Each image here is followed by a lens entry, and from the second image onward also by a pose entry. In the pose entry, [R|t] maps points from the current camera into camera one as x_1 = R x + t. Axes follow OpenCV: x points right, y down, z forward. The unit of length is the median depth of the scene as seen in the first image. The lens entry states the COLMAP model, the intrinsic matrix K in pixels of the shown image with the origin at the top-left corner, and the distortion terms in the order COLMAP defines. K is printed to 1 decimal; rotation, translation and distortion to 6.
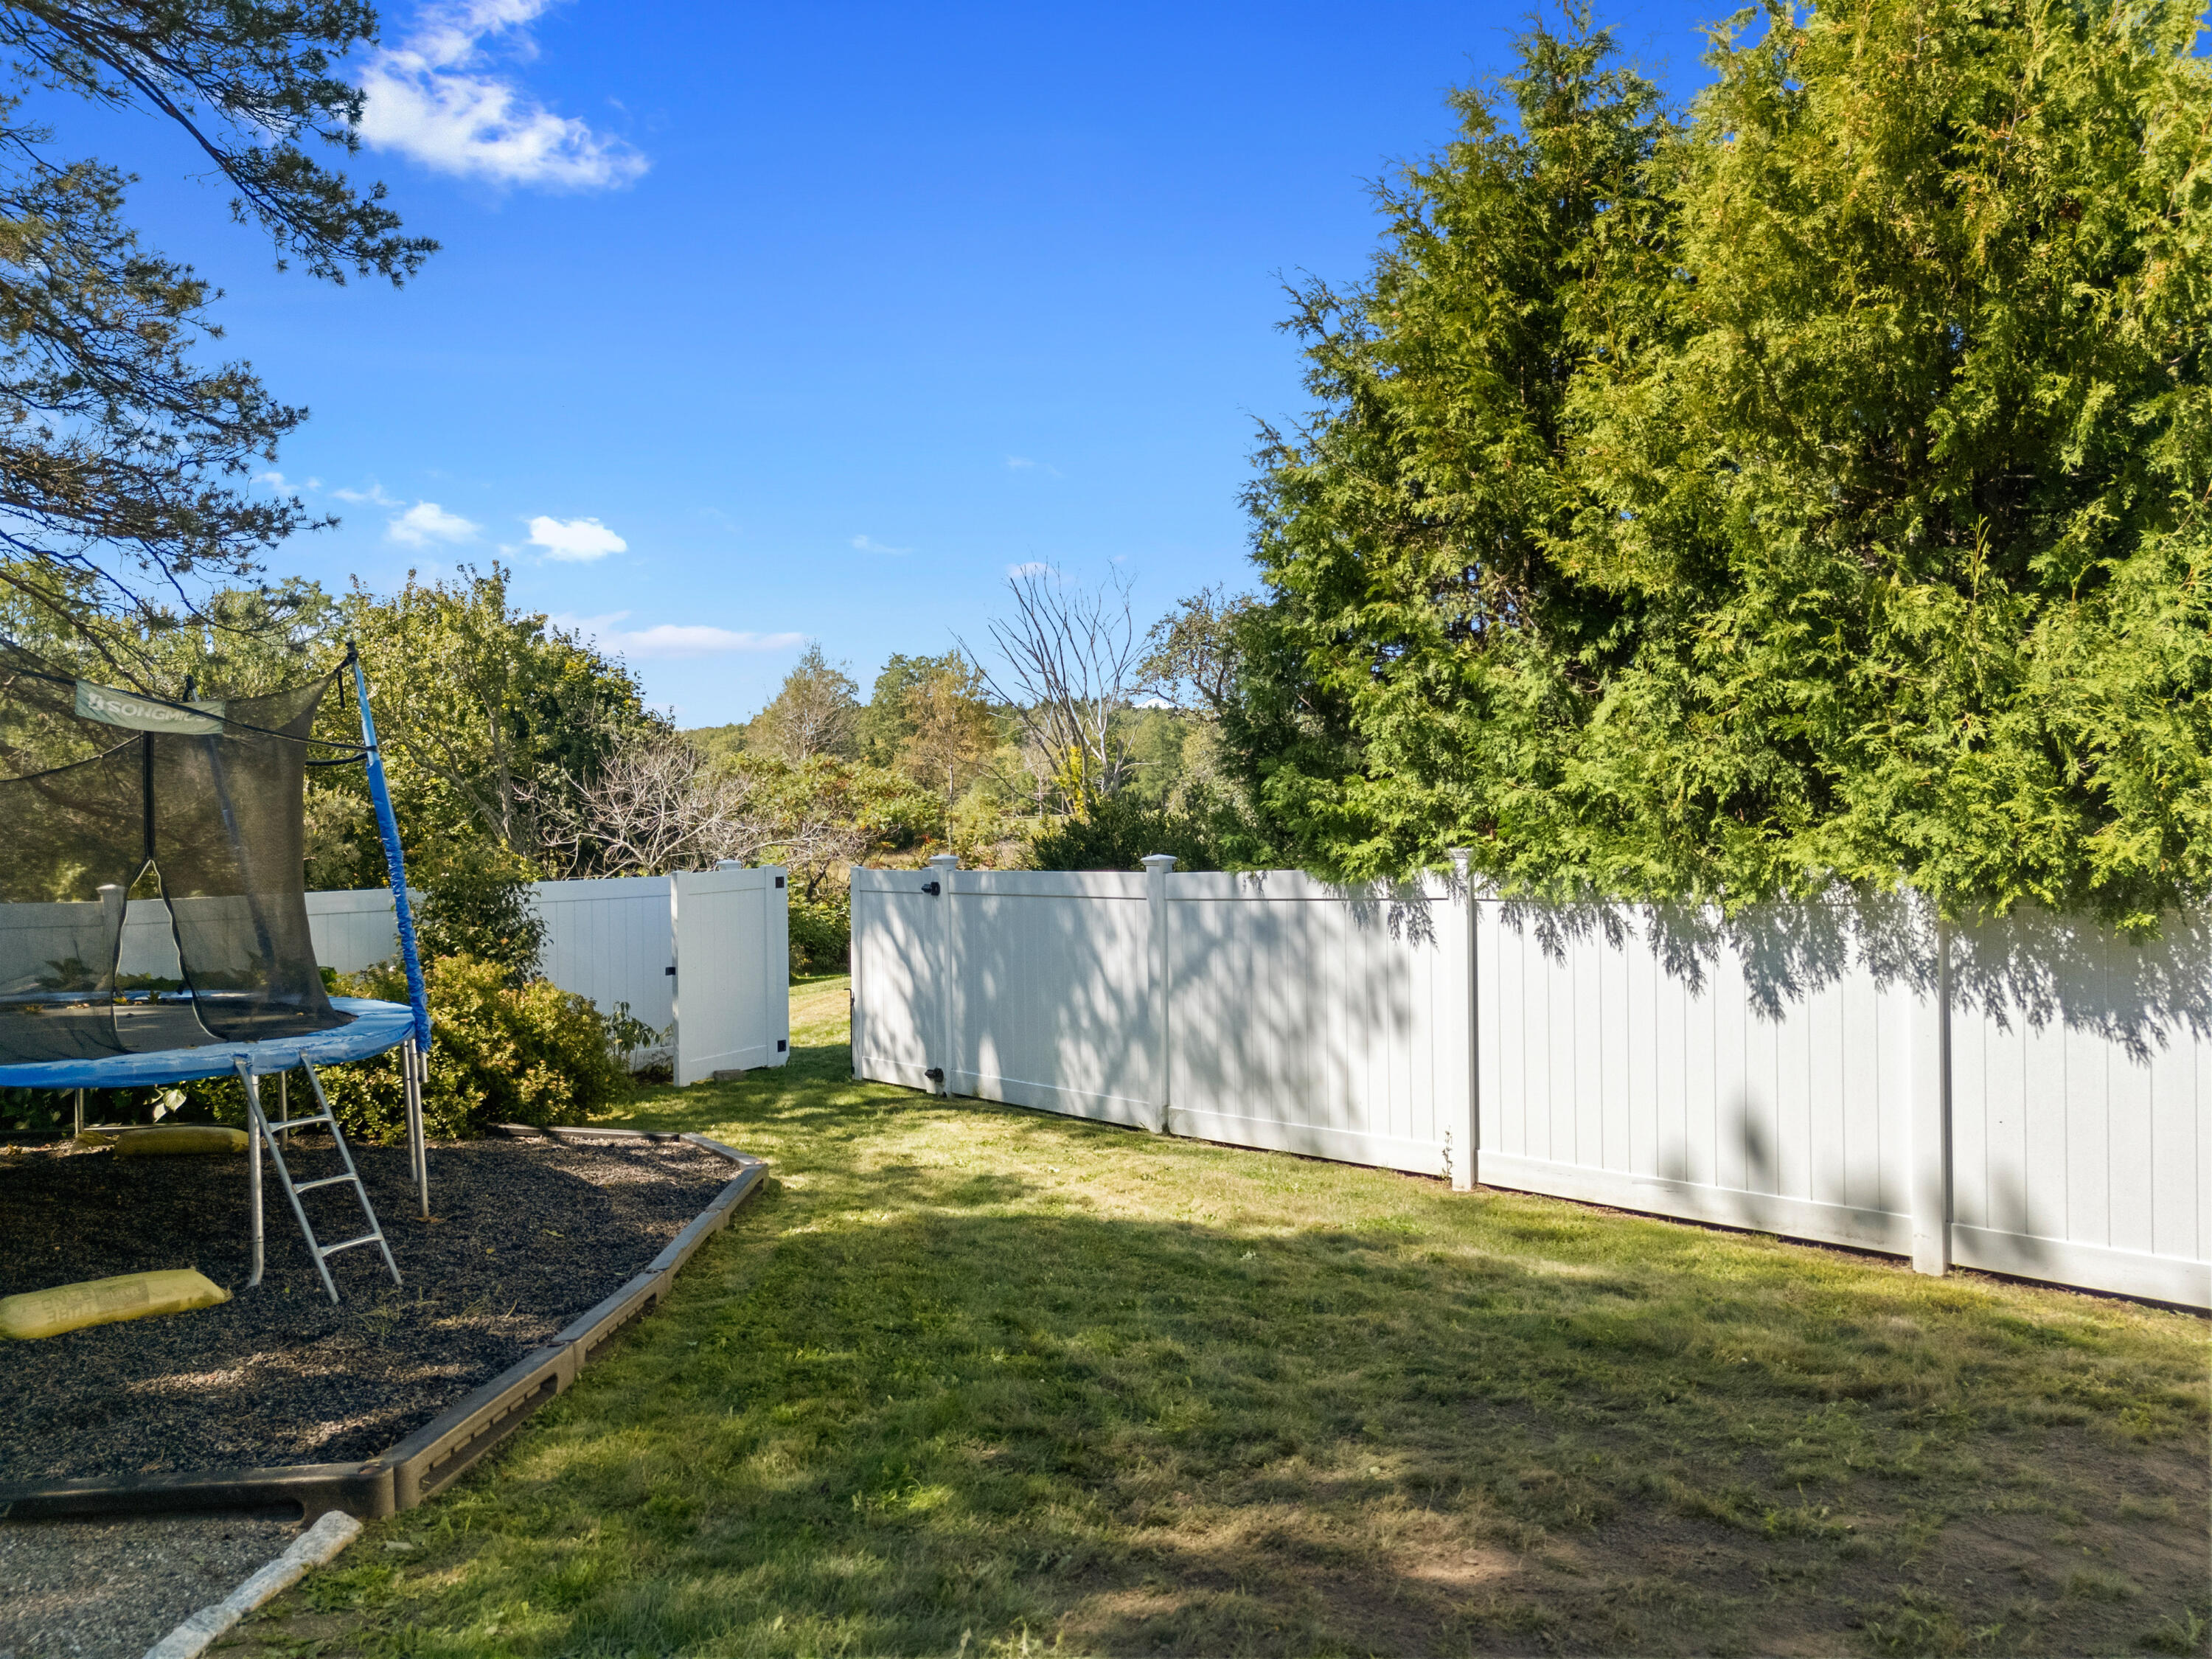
lens RADIAL K [[1777.0, 0, 1094.5], [0, 1777.0, 811.9], [0, 0, 1]] dist [0.093894, -0.088538]
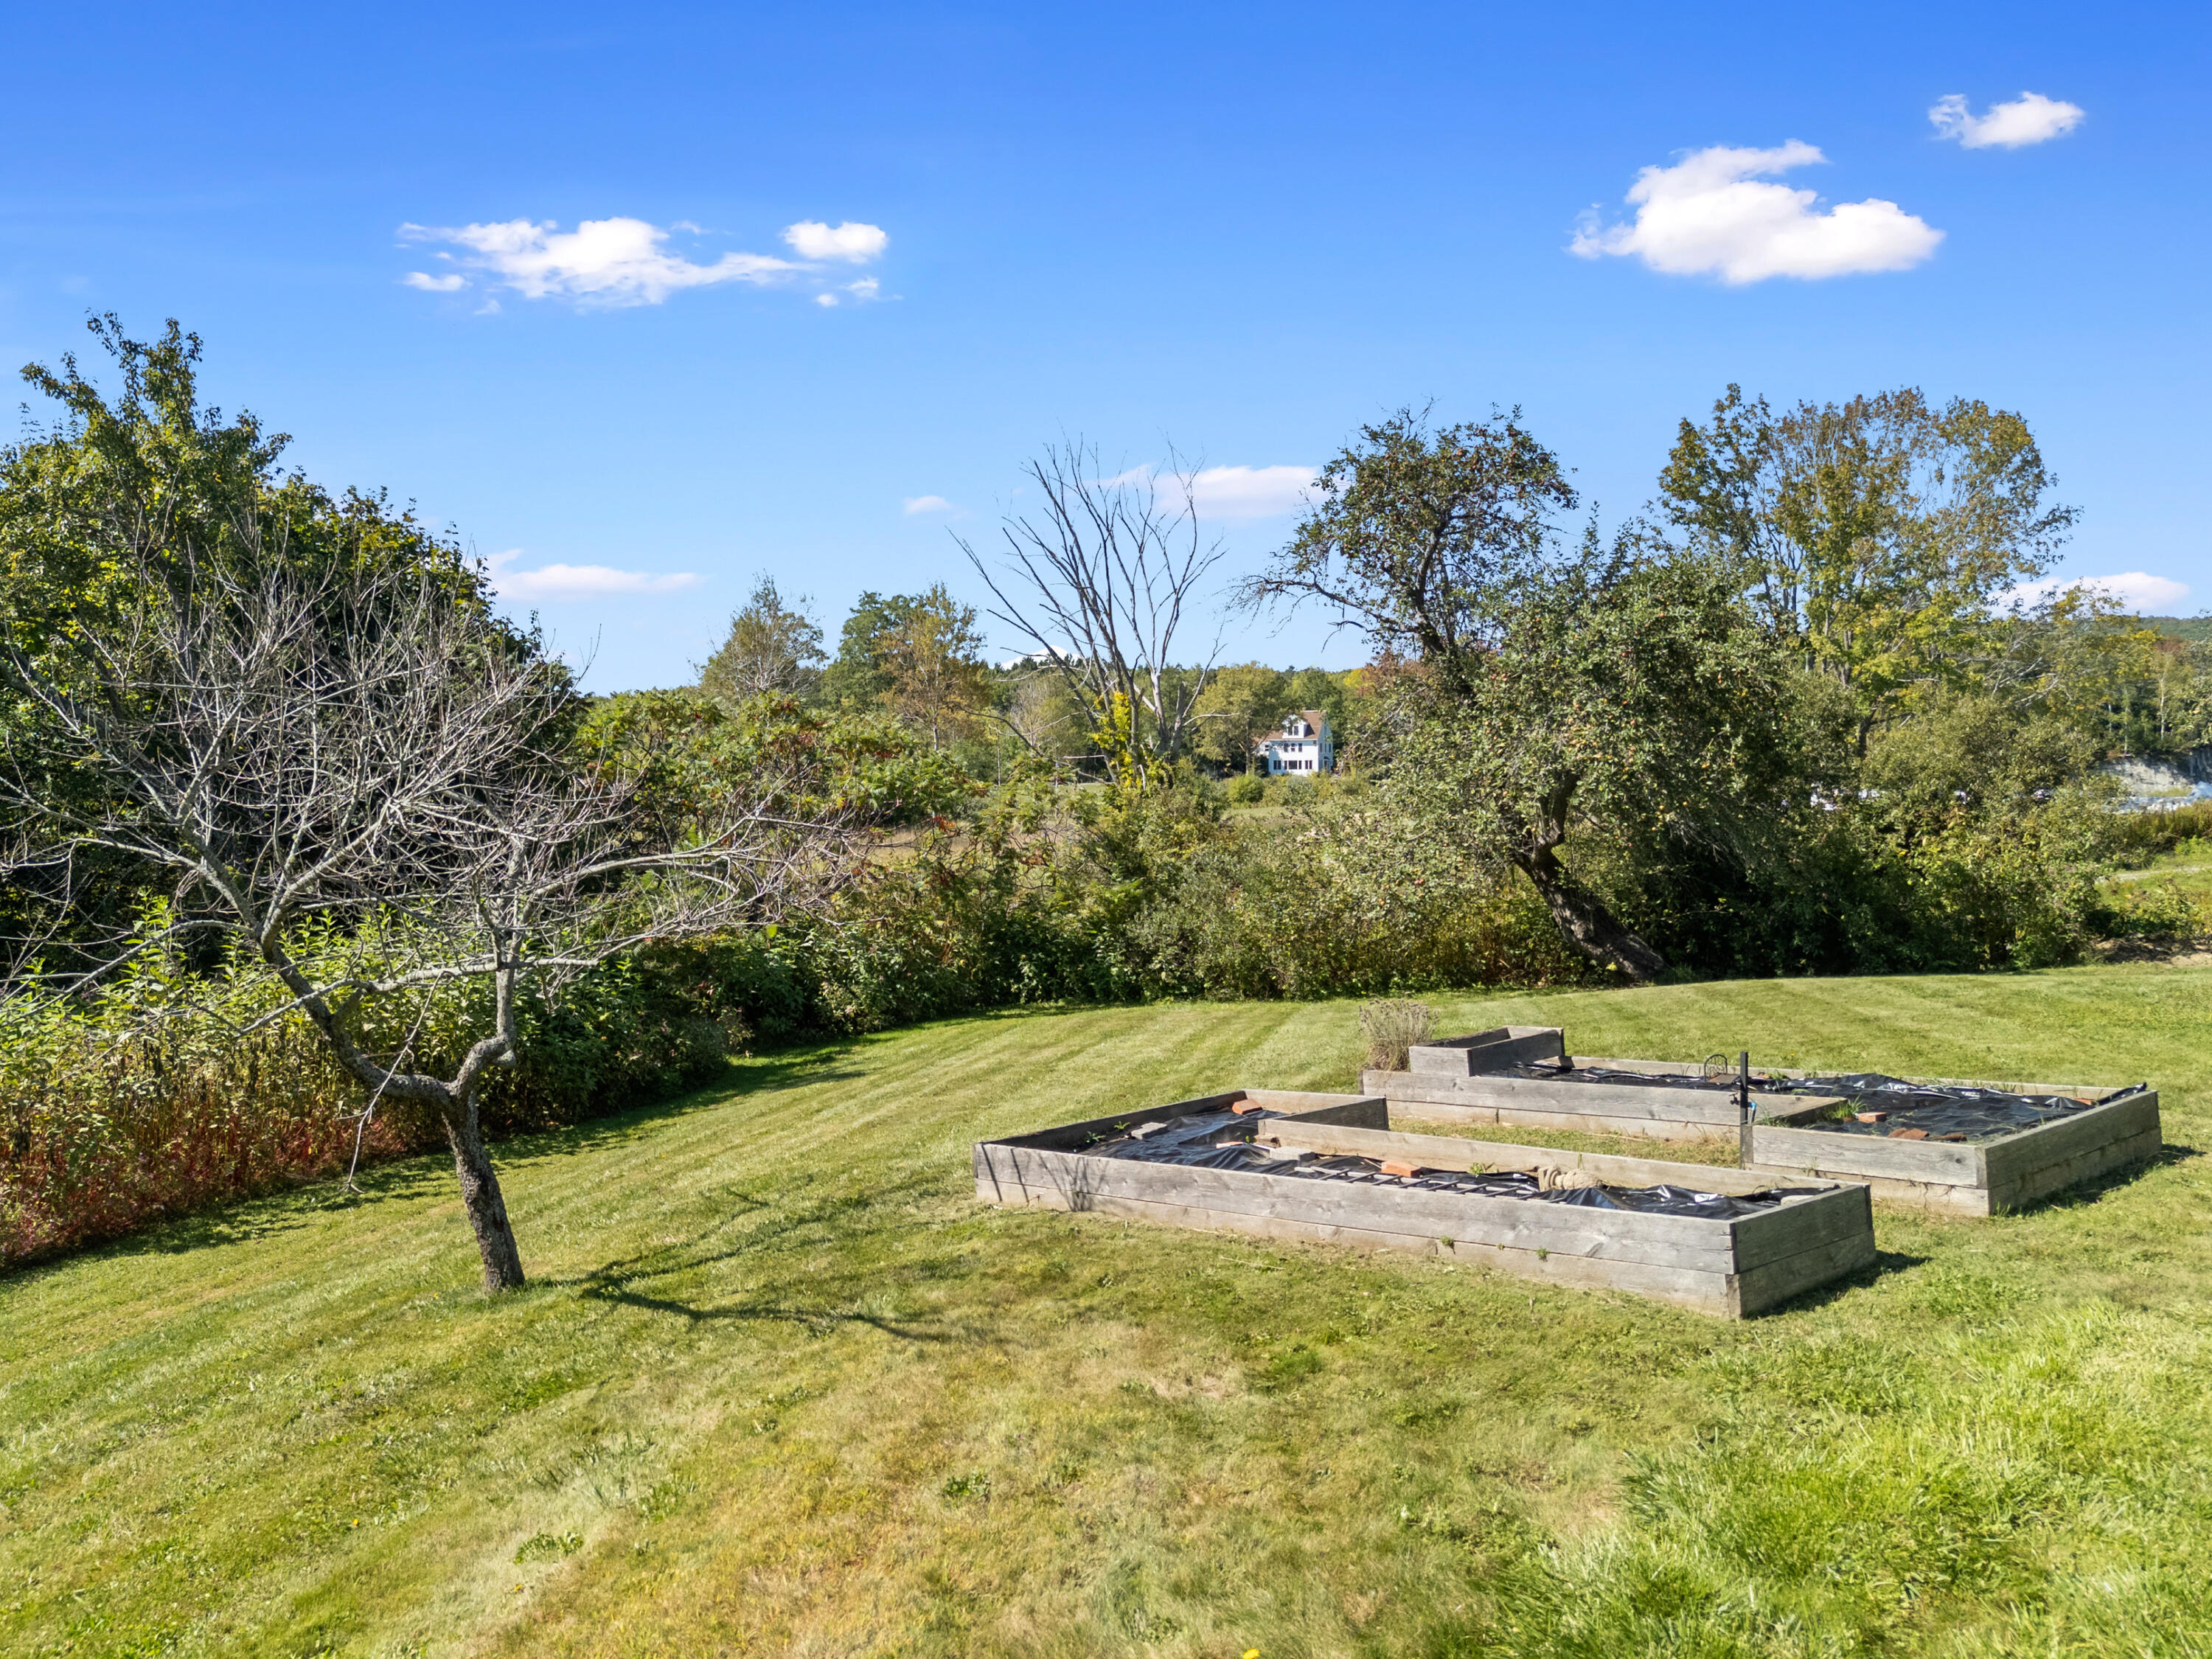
lens RADIAL K [[1777.0, 0, 1094.5], [0, 1777.0, 811.9], [0, 0, 1]] dist [0.093894, -0.088538]
pose [[0.999755, -0.002813, 0.021951, -0.037705], [0.002458, 0.999866, 0.016179, 0.001025], [-0.021993, -0.016121, 0.999628, 0.254936]]
